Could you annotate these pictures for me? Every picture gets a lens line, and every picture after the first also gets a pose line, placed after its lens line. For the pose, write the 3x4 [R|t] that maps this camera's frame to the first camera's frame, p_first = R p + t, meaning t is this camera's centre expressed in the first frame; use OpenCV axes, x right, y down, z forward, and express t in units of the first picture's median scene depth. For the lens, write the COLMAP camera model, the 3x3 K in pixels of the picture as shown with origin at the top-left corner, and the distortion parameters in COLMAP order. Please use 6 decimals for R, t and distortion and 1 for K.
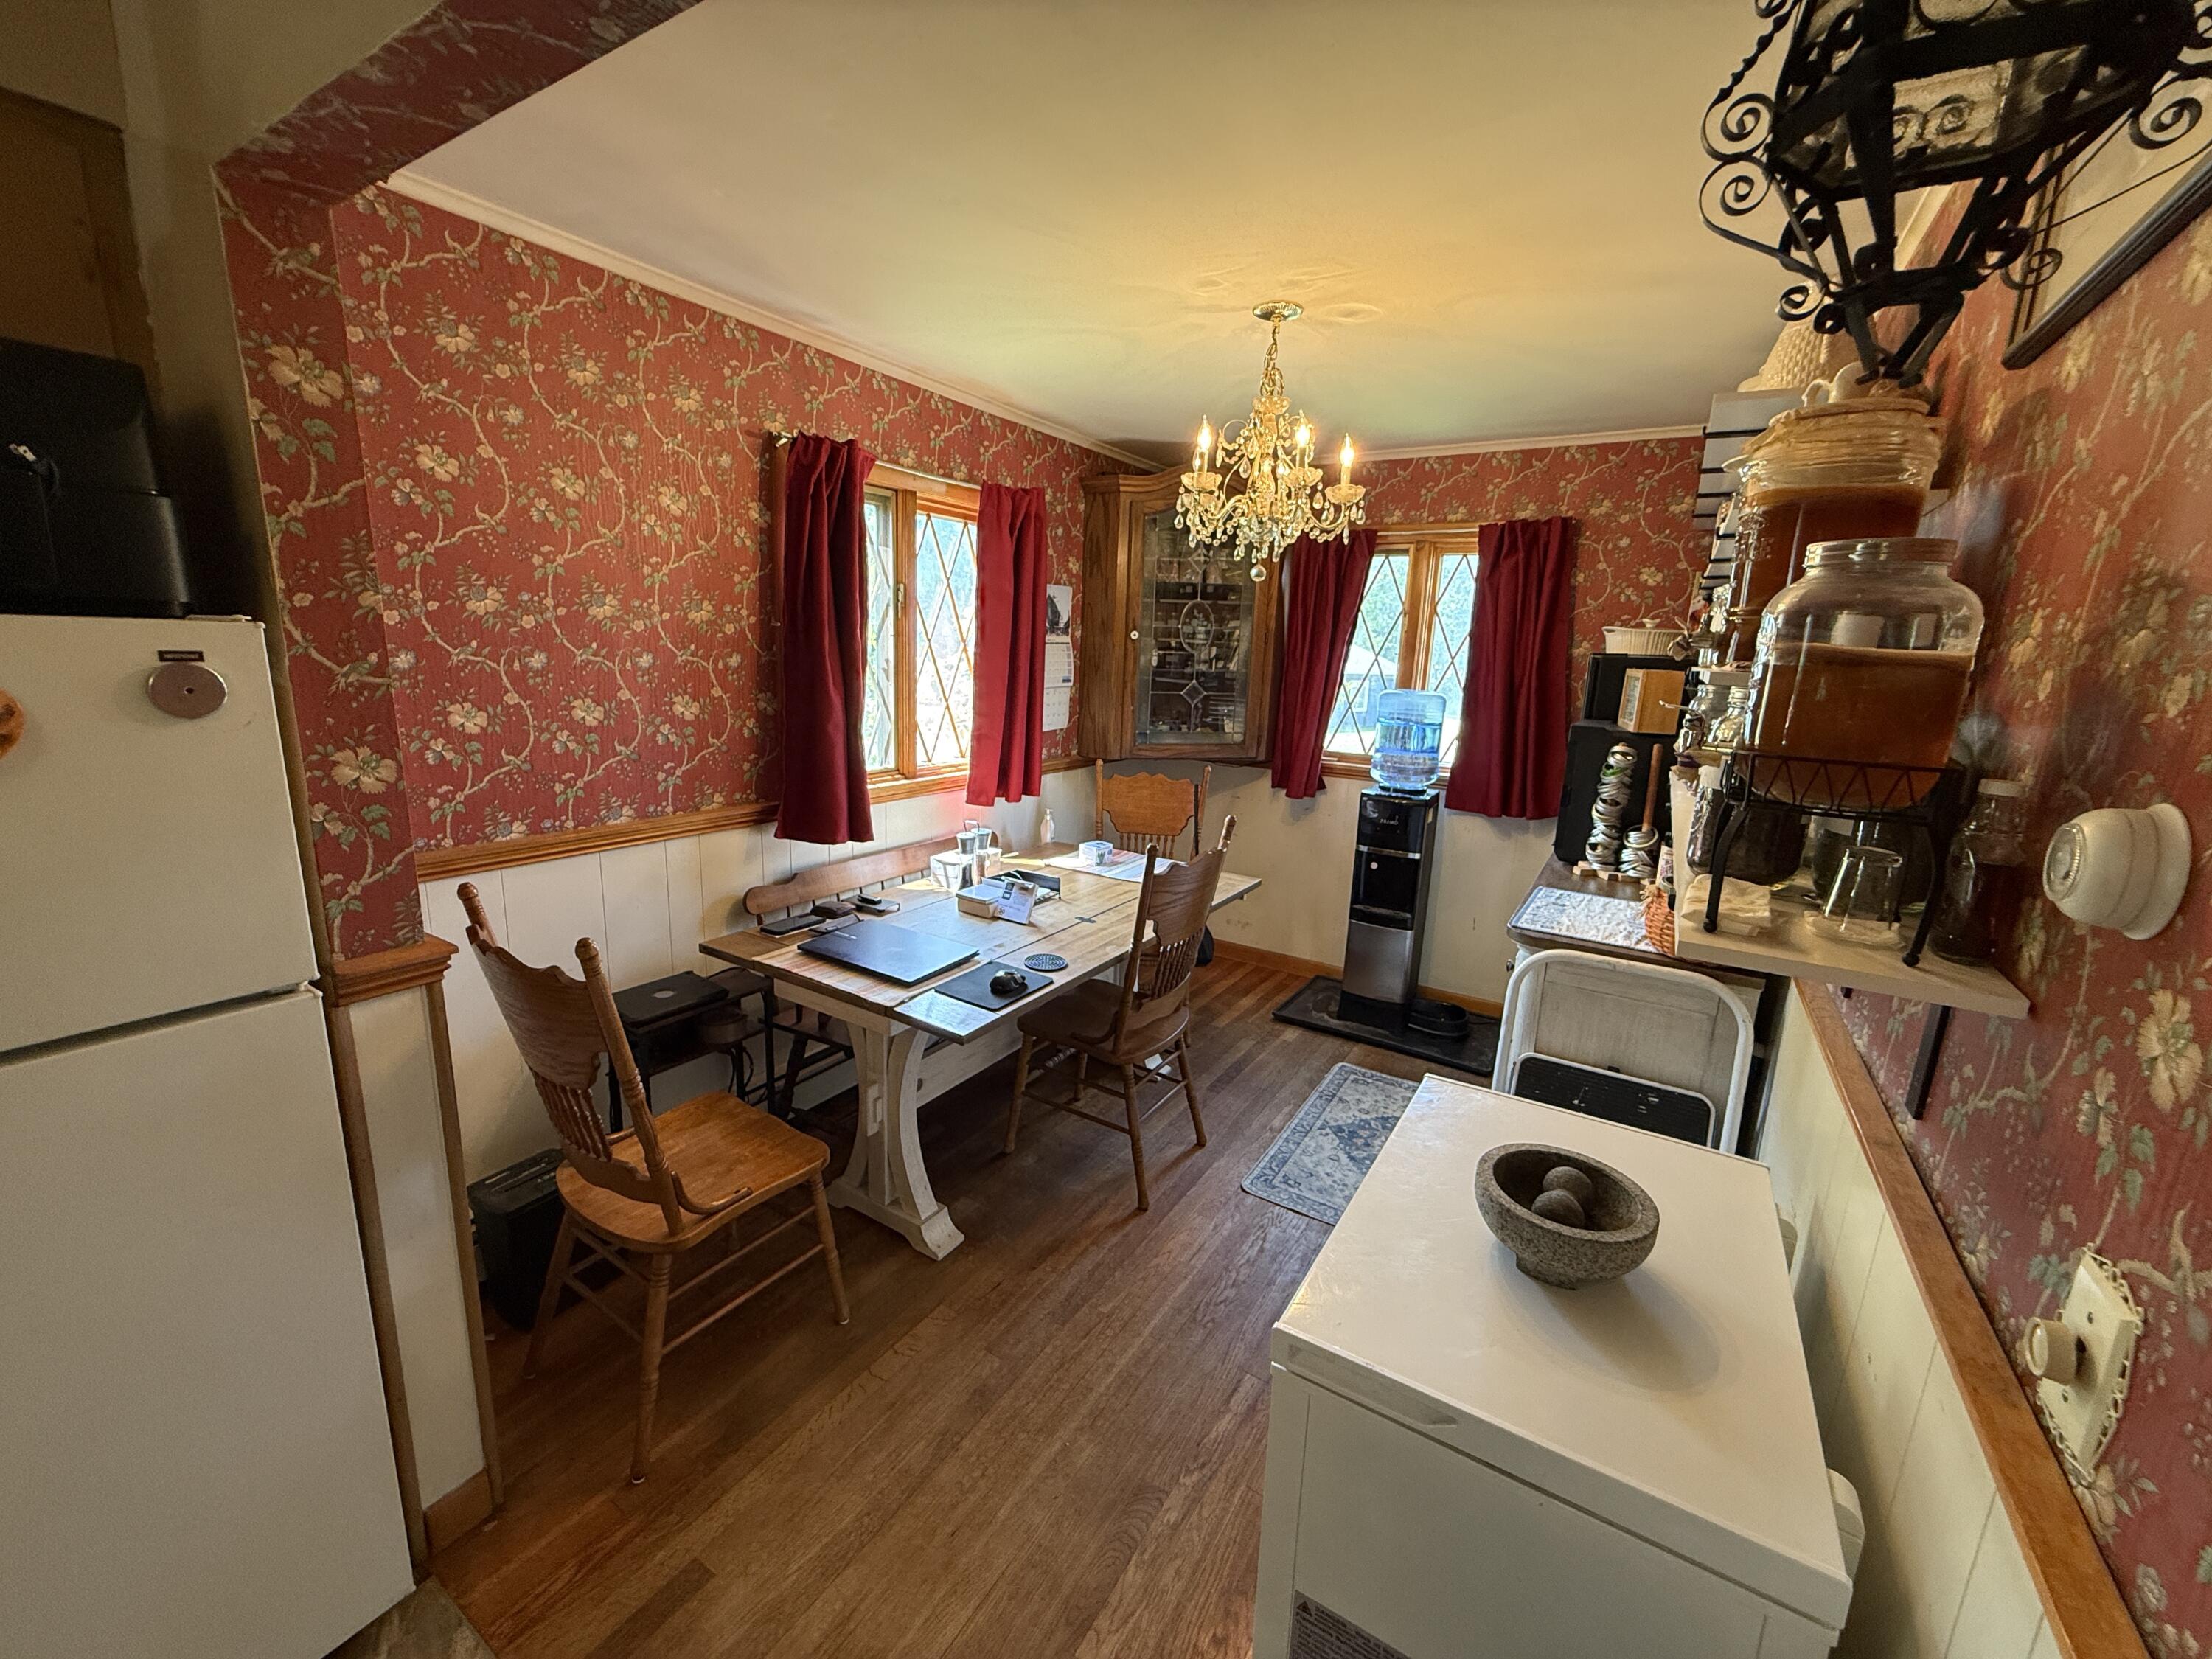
lens RADIAL K [[889.2, 0, 1107.0], [0, 889.2, 831.3], [0, 0, 1]] dist [0.000820, 0.000282]
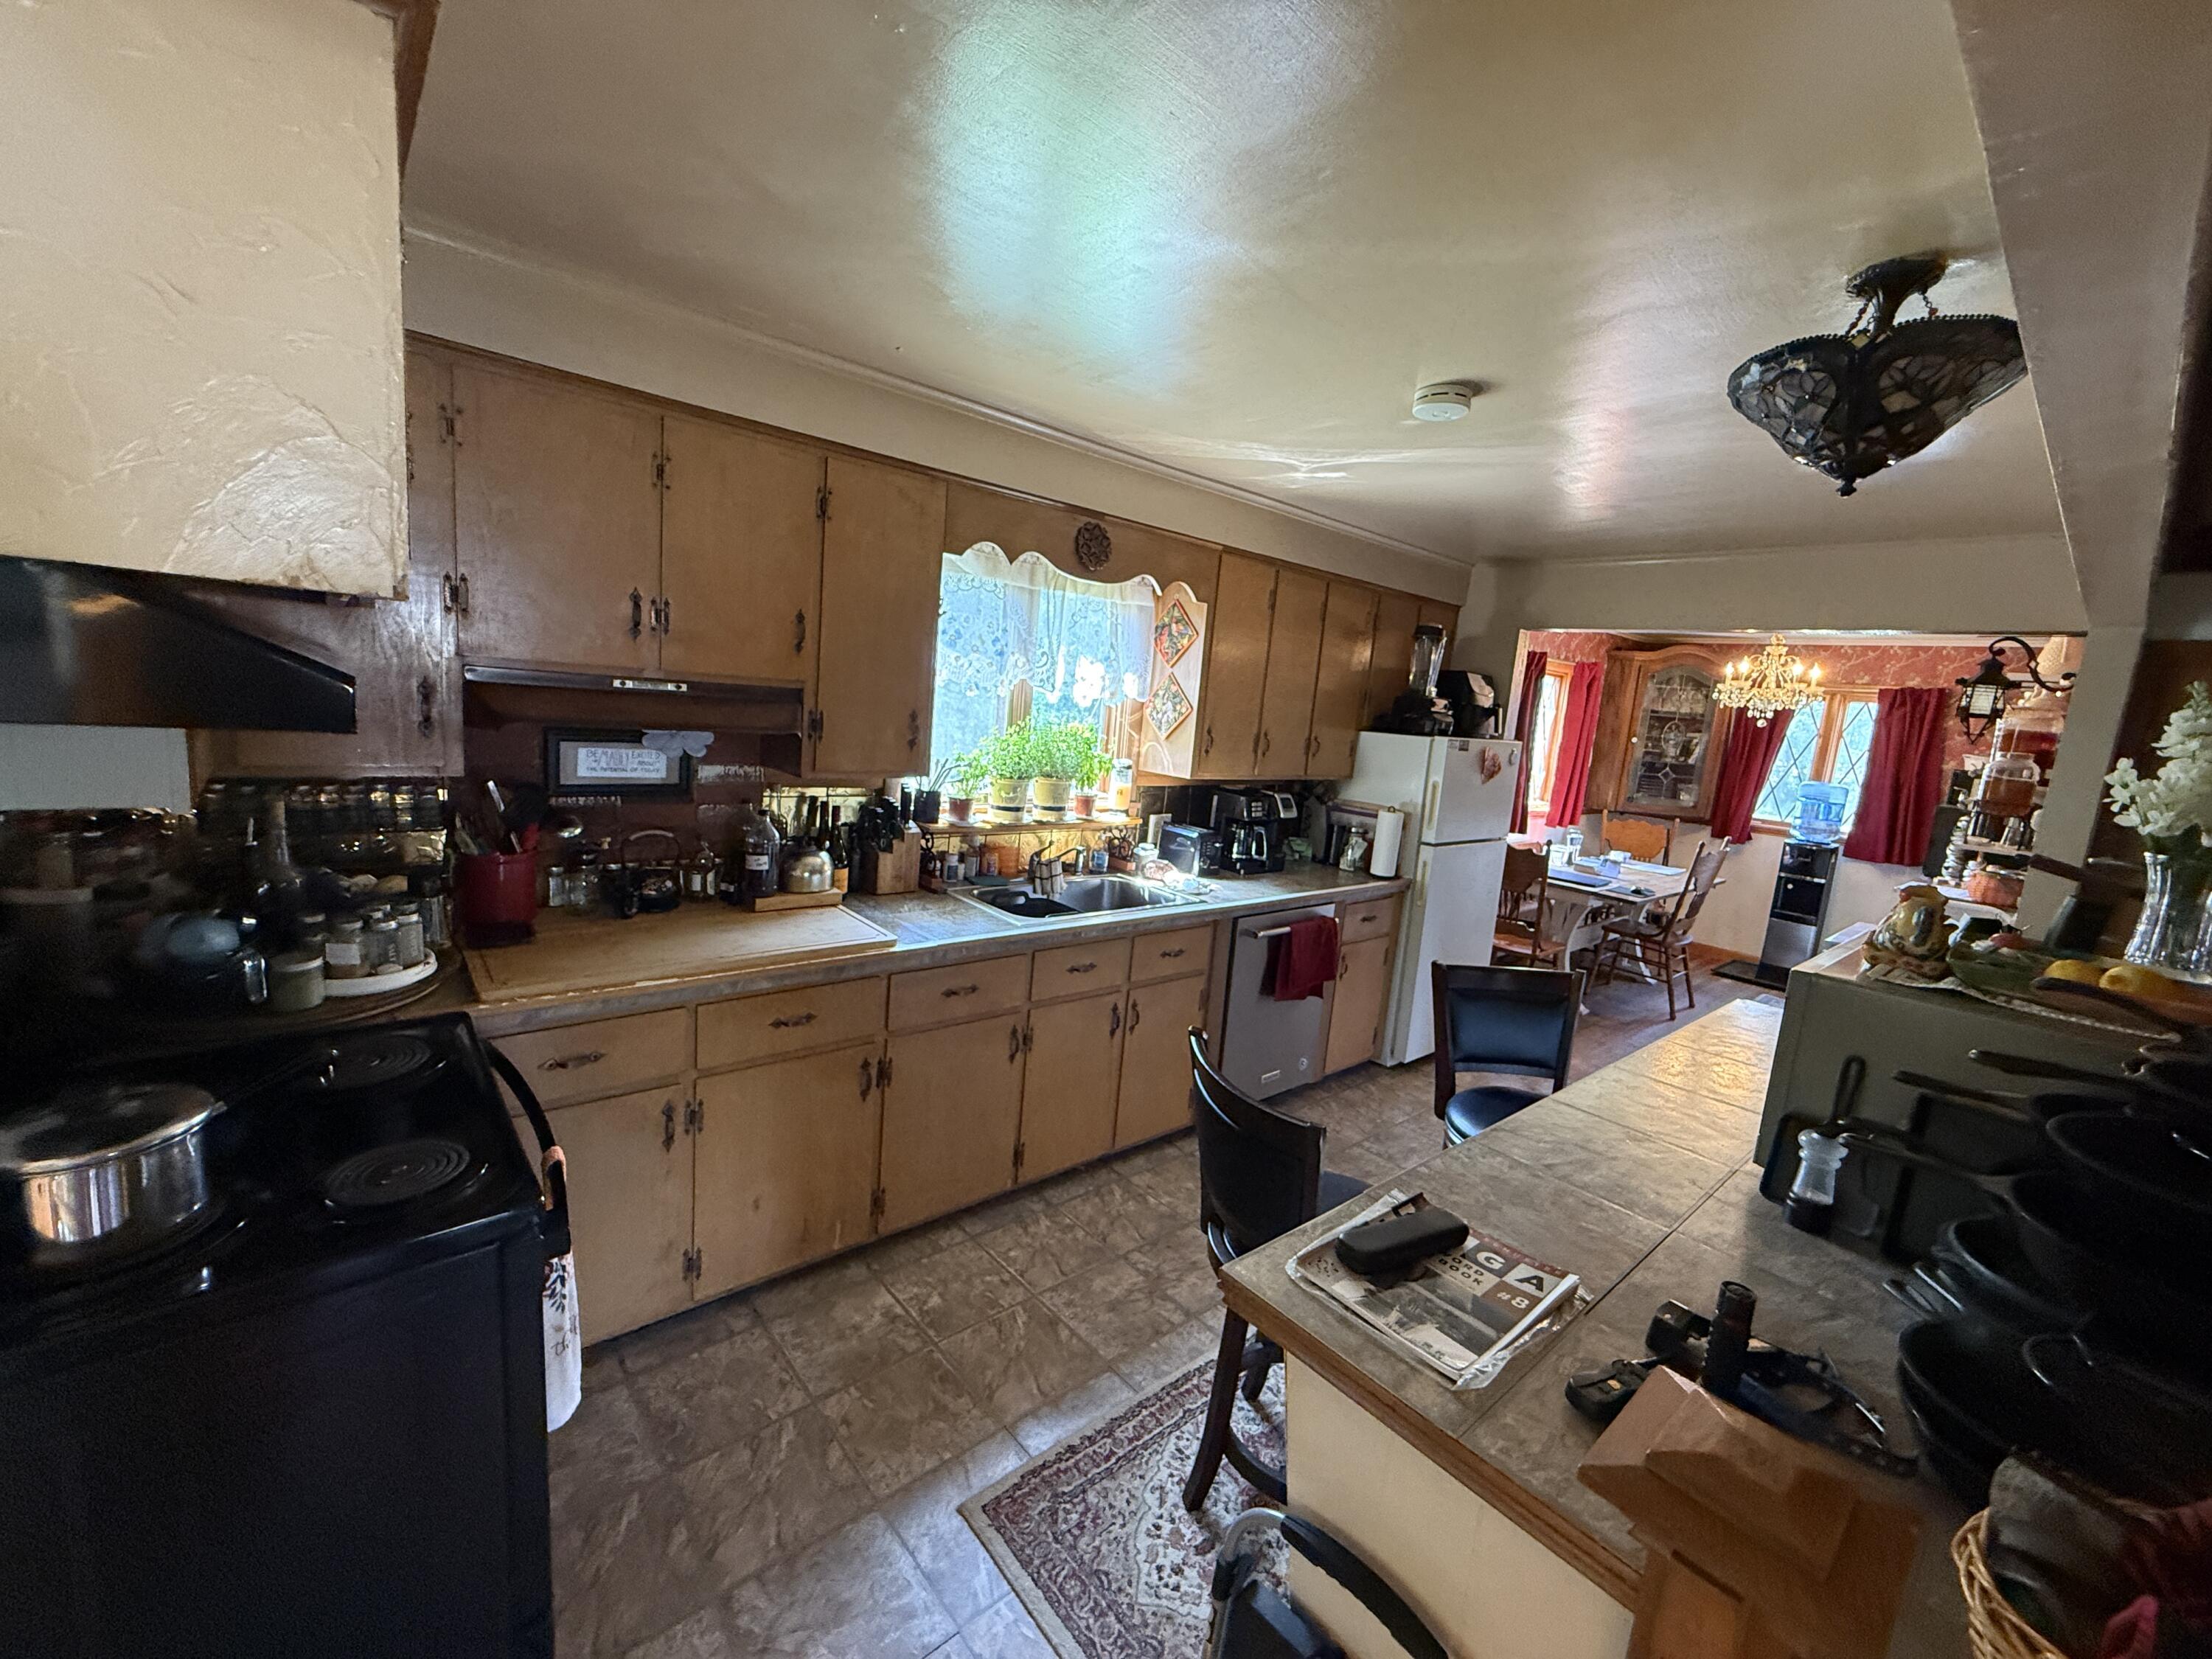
lens RADIAL K [[889.2, 0, 1102.7], [0, 889.2, 831.7], [0, 0, 1]] dist [0.000820, 0.000282]
pose [[0.954586, 0.085504, -0.285402, -0.455456], [-0.106129, 0.992684, -0.057572, 0.168816], [0.278391, 0.085246, 0.956677, -0.945674]]
